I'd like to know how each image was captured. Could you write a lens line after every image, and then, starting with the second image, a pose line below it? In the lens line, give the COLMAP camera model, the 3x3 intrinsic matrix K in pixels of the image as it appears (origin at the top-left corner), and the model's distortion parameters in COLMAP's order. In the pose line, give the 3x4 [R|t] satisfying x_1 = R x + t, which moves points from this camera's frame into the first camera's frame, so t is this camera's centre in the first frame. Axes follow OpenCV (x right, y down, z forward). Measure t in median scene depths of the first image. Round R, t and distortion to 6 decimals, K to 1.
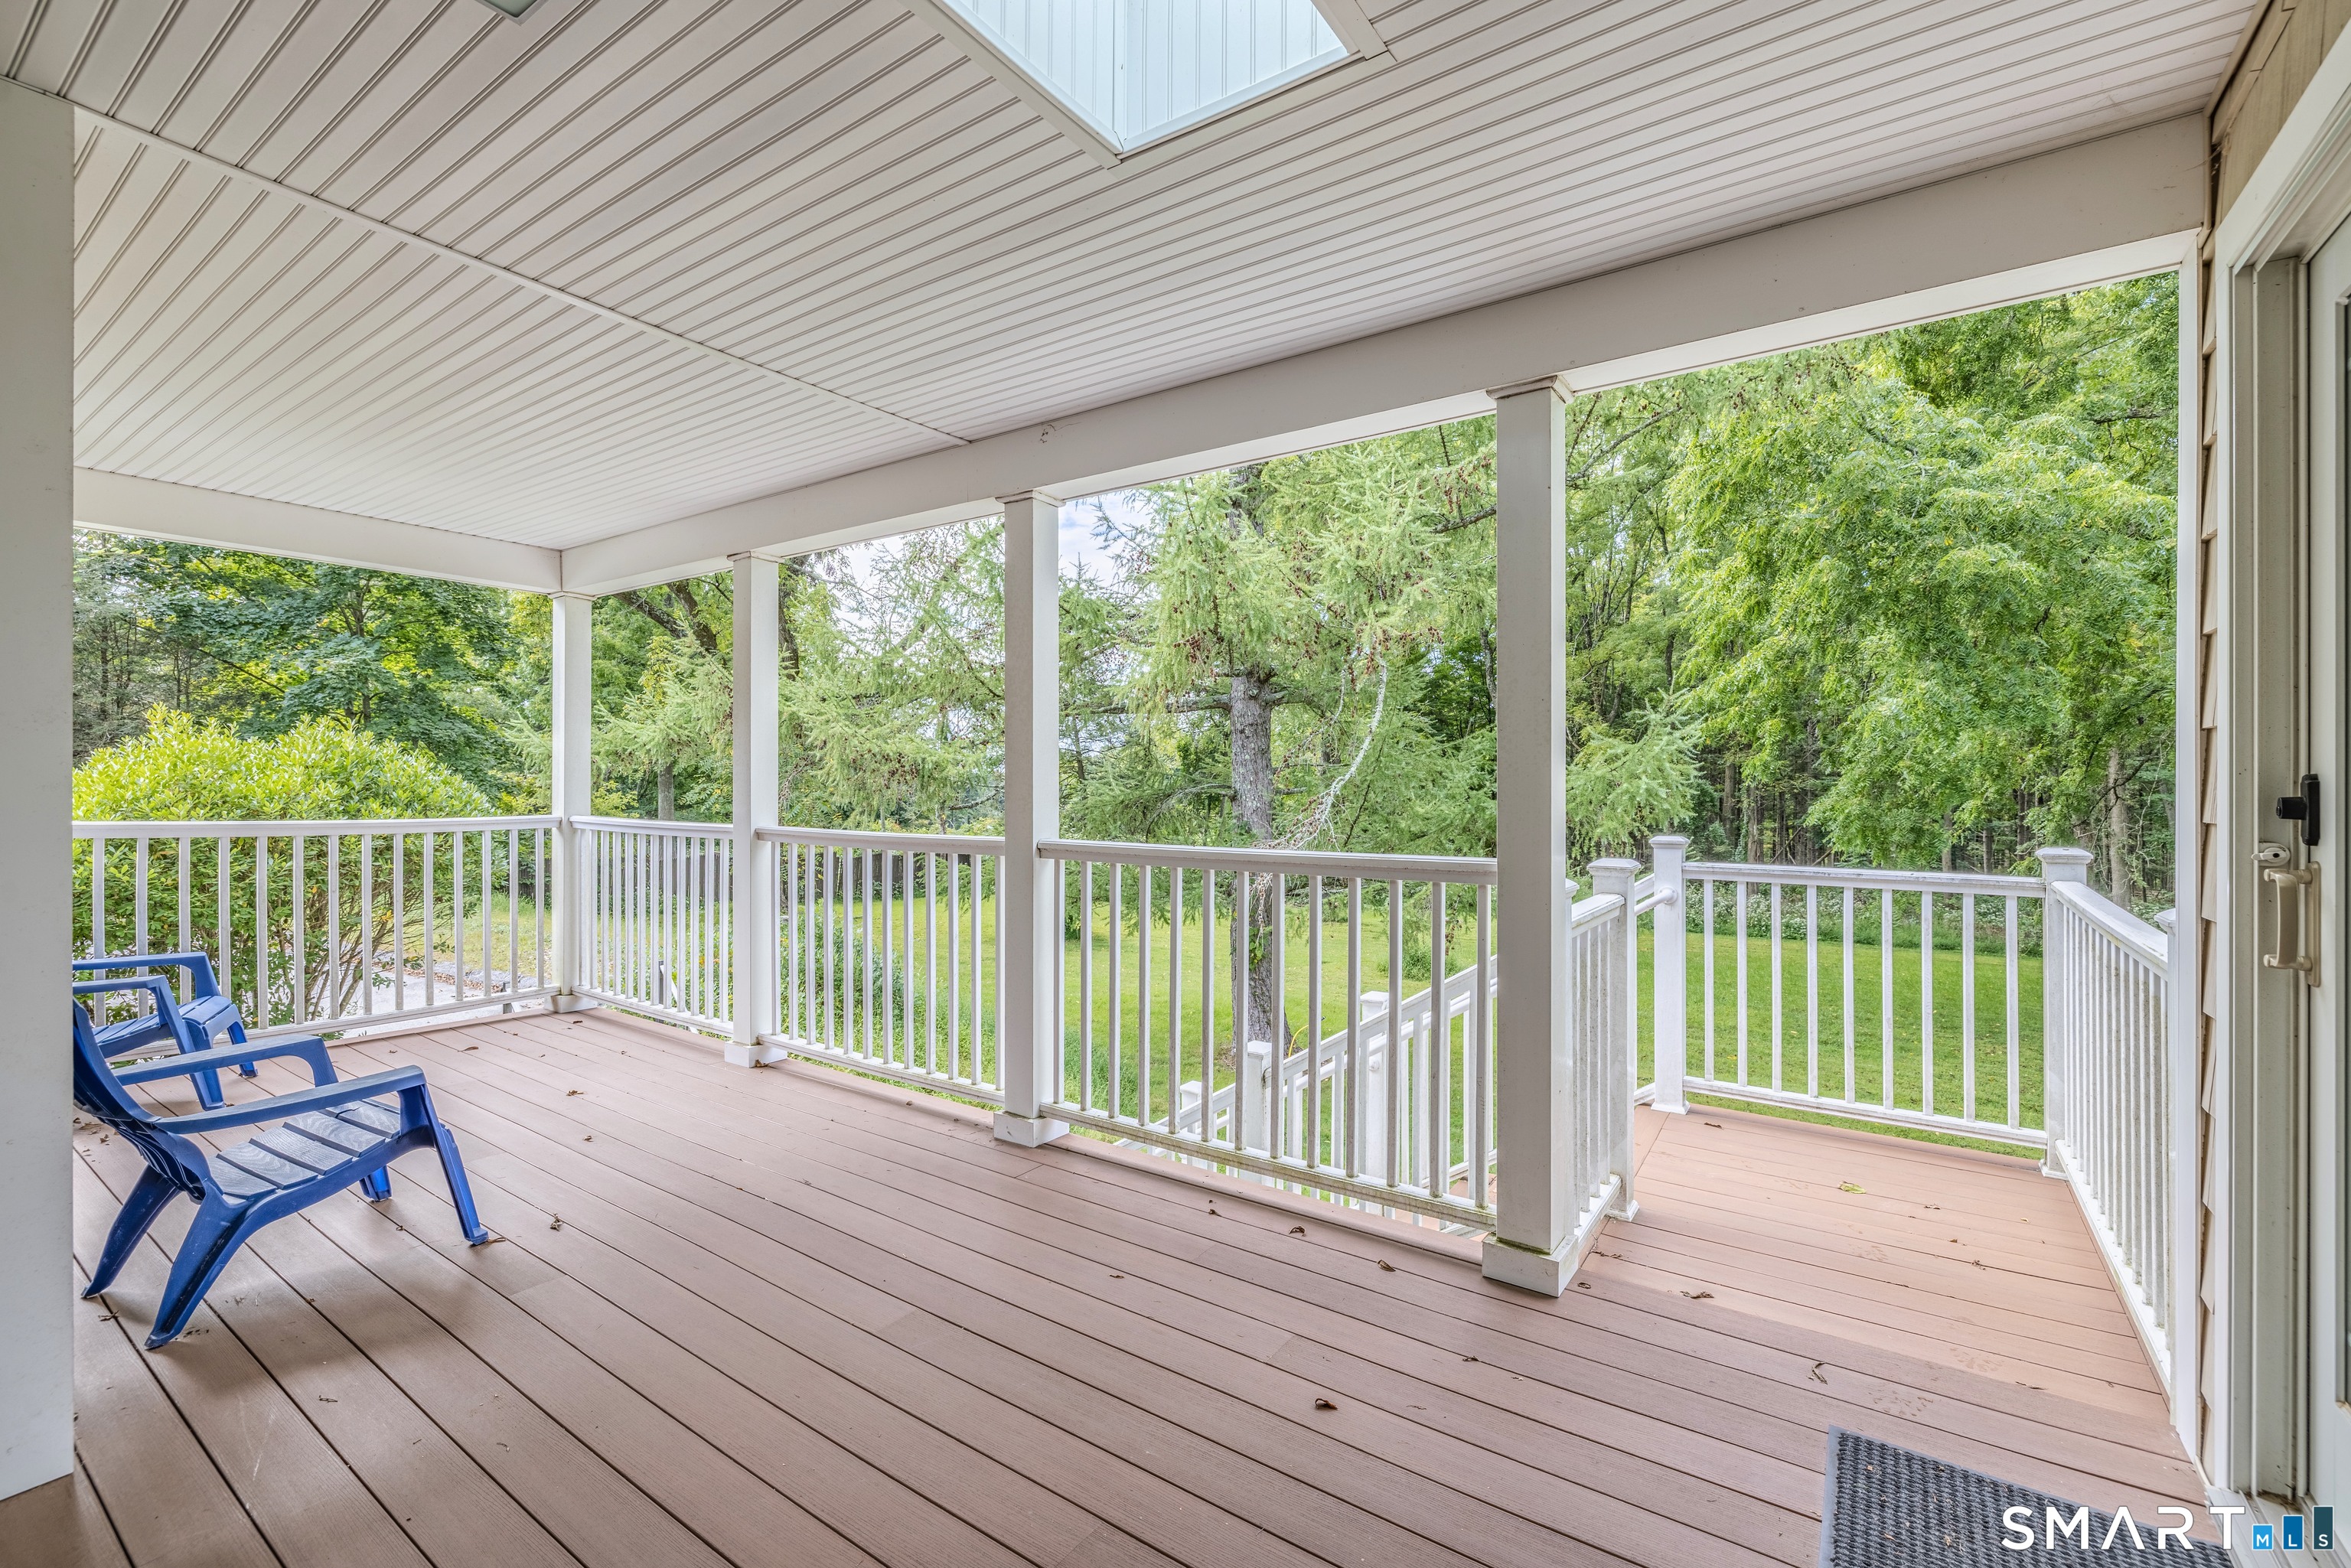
lens RADIAL K [[993.2, 0, 1189.6], [0, 993.2, 774.5], [0, 0, 1]] dist [0.001110, 0.000061]
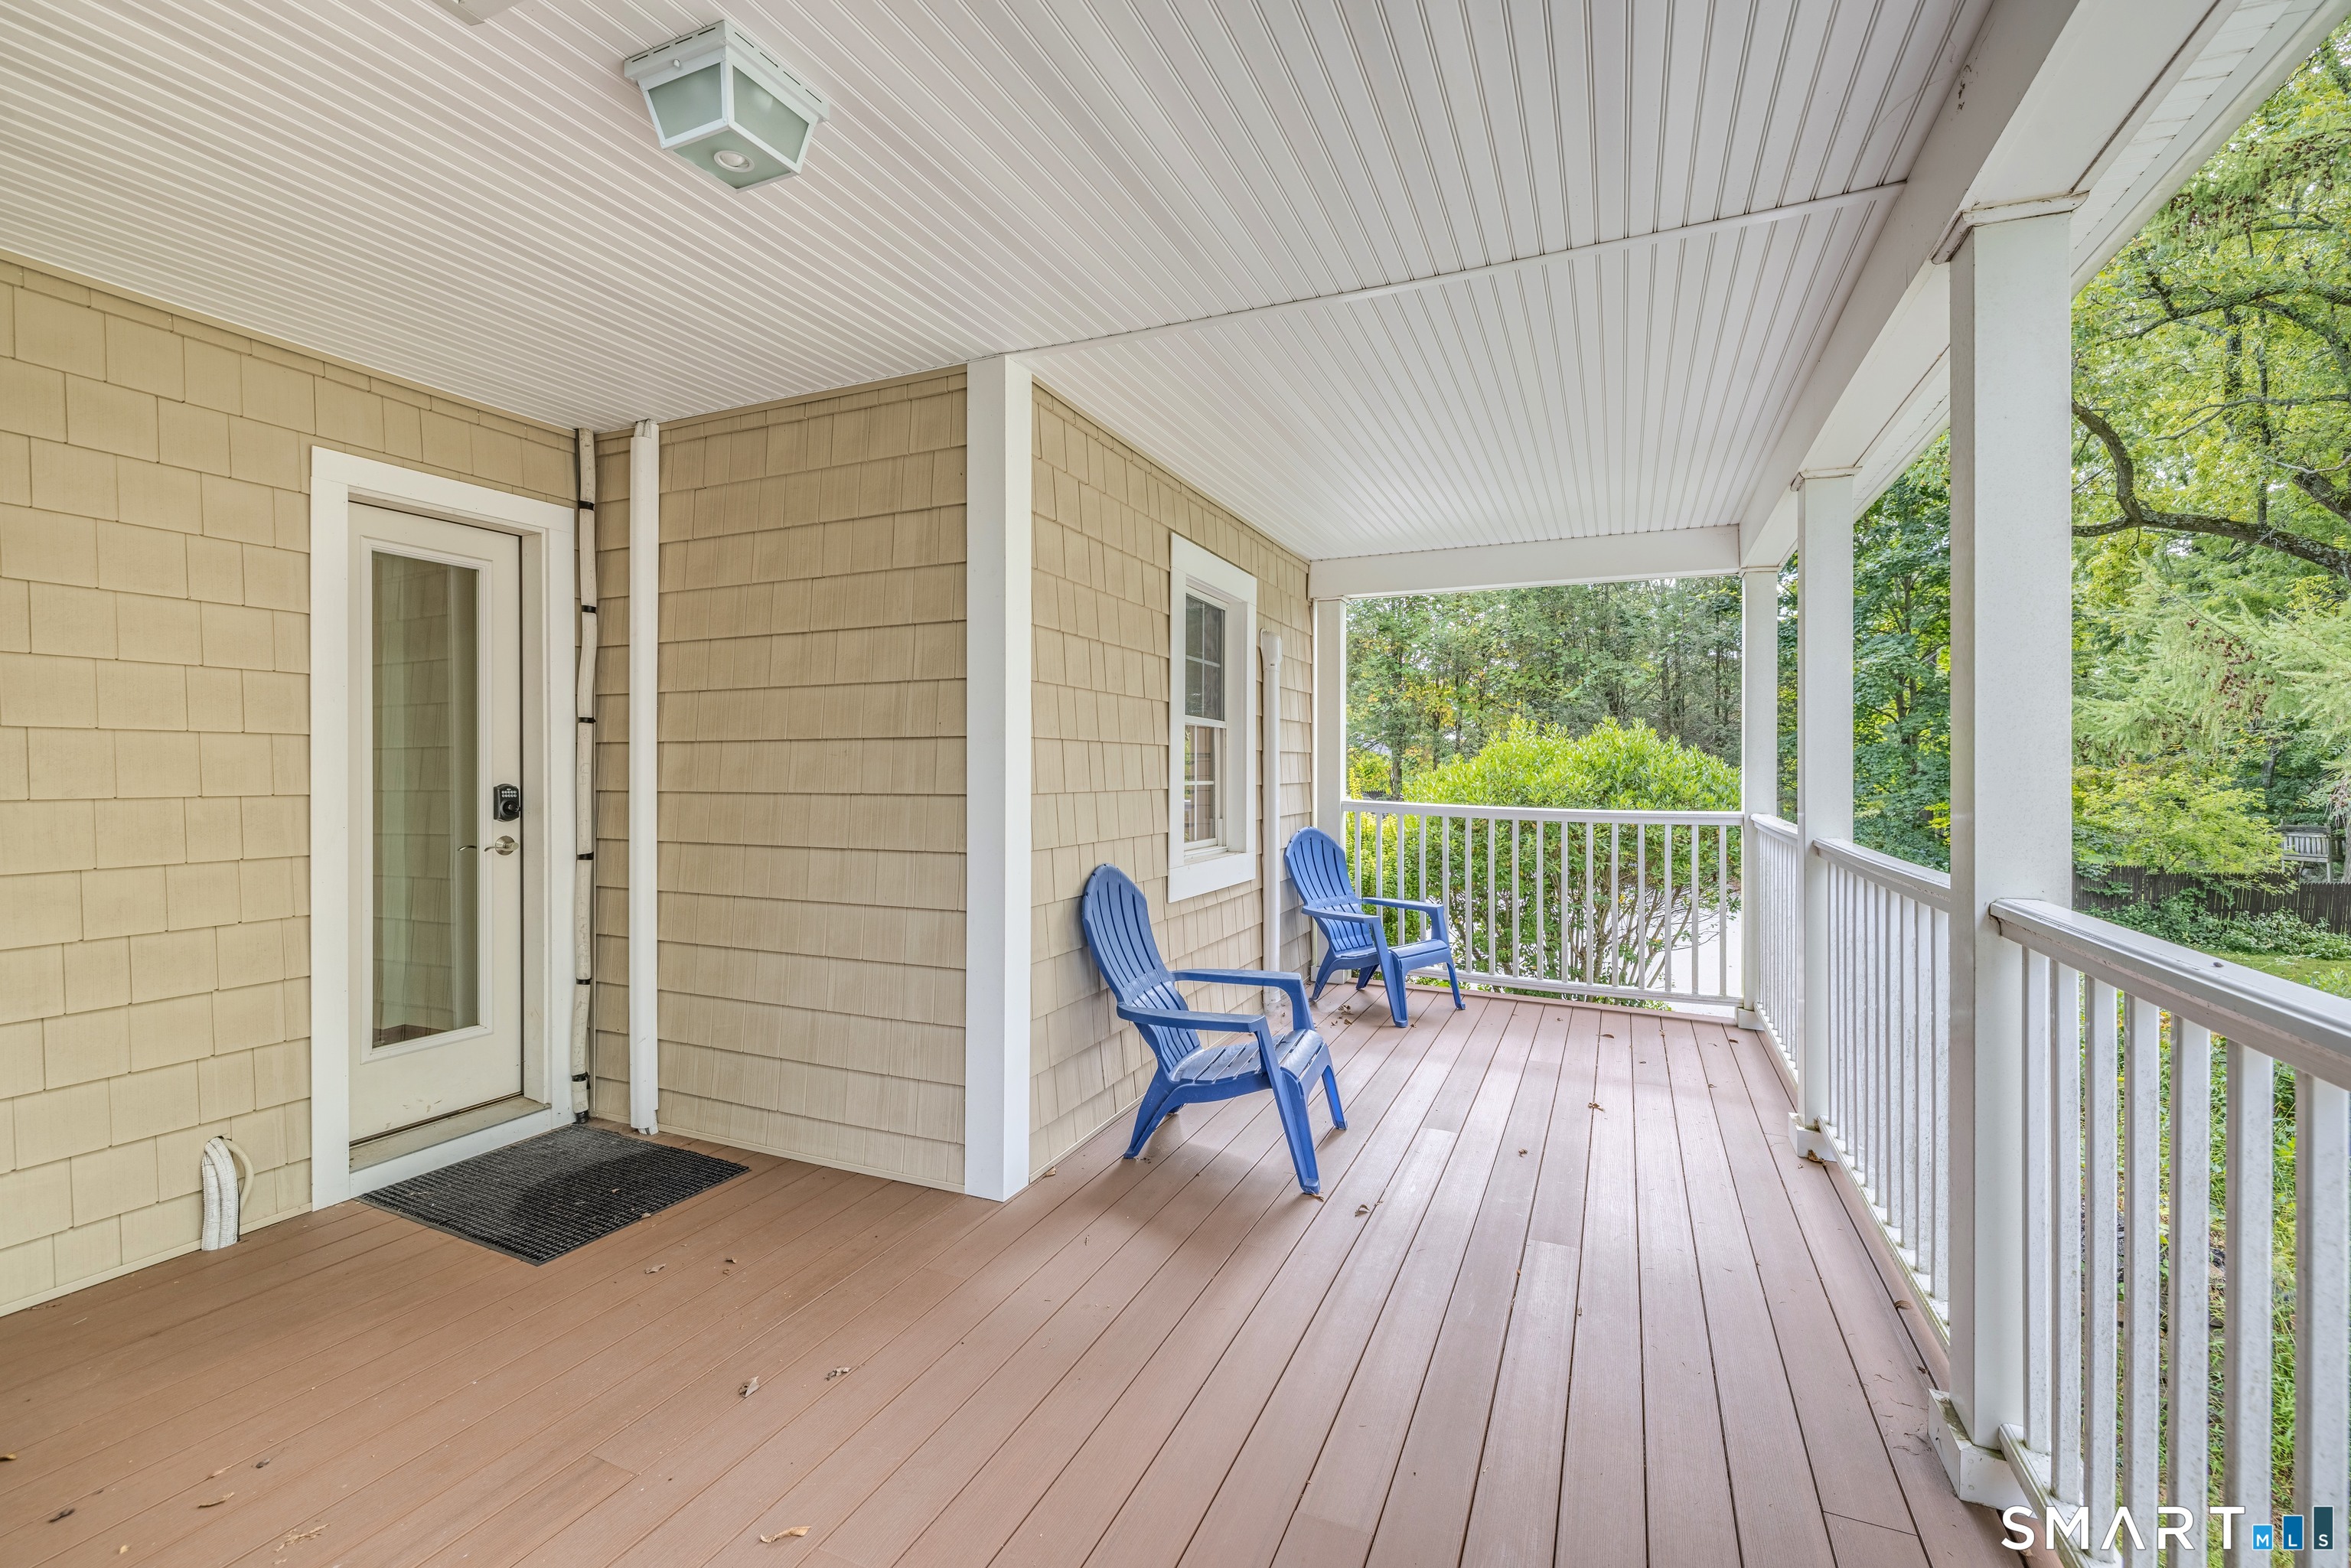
lens RADIAL K [[993.2, 0, 1187.0], [0, 993.2, 774.1], [0, 0, 1]] dist [0.001110, 0.000061]
pose [[0.196200, 0.002217, -0.980561, 0.160746], [-0.003723, 0.999992, 0.001516, 0.006728], [0.980557, 0.003353, 0.196206, 0.321328]]
